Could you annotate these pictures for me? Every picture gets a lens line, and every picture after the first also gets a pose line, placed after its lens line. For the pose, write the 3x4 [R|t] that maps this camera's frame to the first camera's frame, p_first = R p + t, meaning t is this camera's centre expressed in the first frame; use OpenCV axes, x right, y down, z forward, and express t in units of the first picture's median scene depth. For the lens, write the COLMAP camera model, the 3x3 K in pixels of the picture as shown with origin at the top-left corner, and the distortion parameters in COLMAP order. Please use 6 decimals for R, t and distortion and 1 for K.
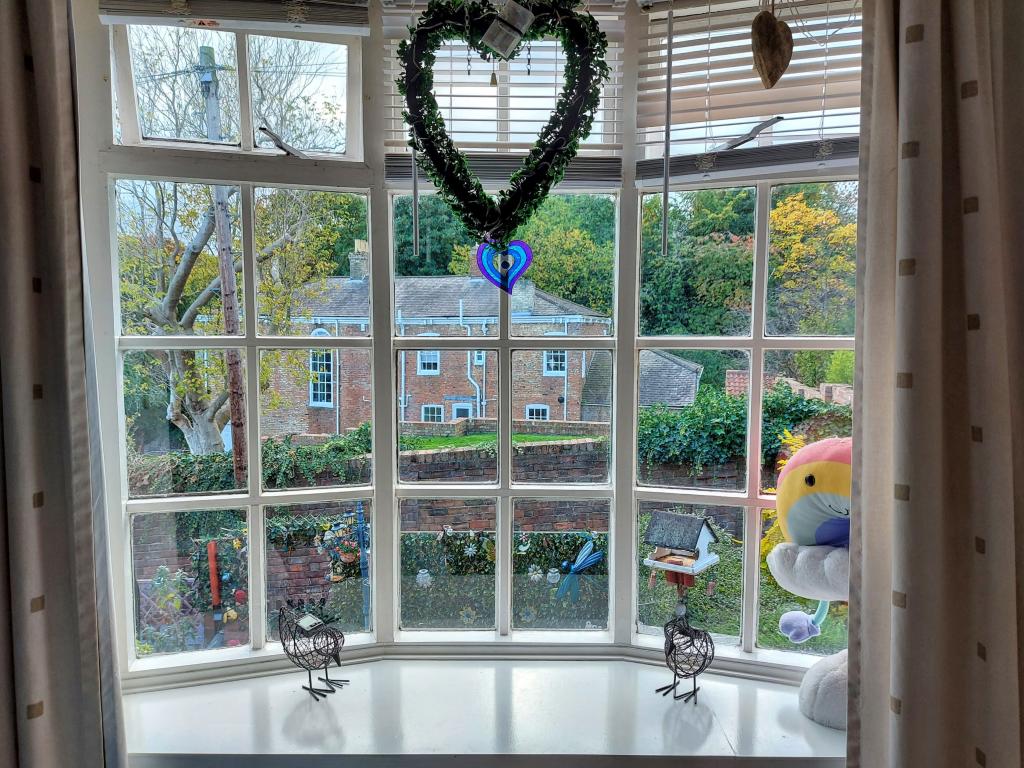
lens RADIAL K [[749.0, 0, 518.1], [0, 749.0, 381.5], [0, 0, 1]] dist [0.090856, -0.113516]
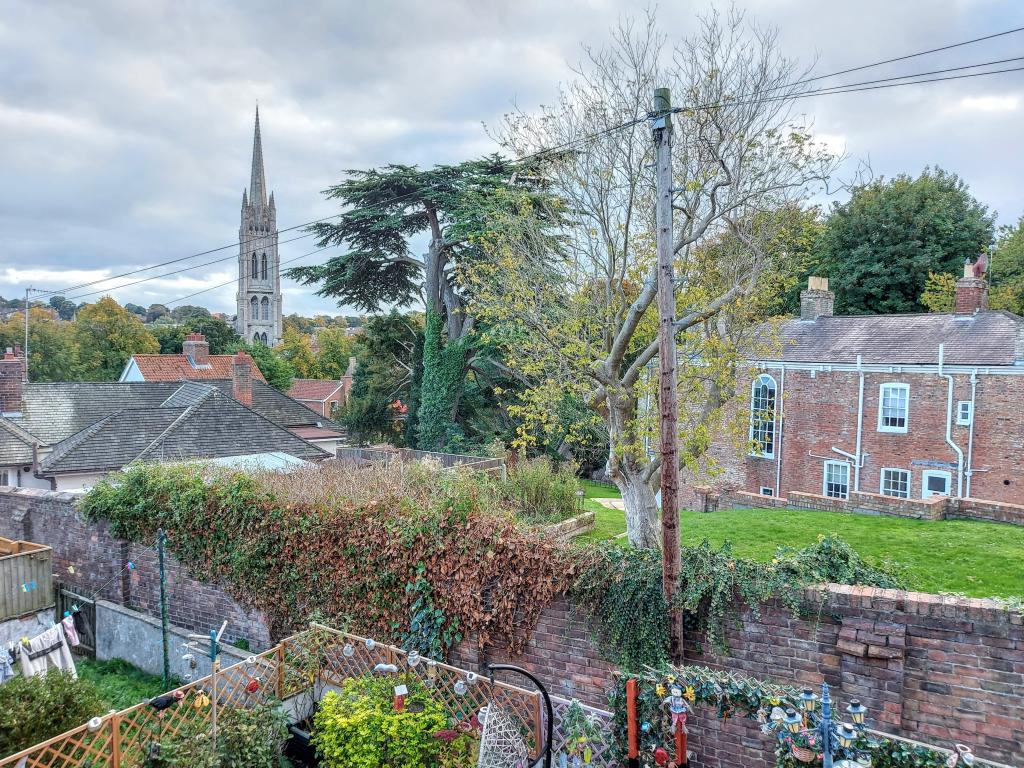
lens RADIAL K [[749.0, 0, 518.1], [0, 749.0, 381.5], [0, 0, 1]] dist [0.090856, -0.113516]
pose [[0.842873, 0.040251, -0.536605, -0.039438], [-0.063043, 0.997718, -0.024185, -0.042070], [0.534407, 0.054215, 0.843487, 0.111309]]
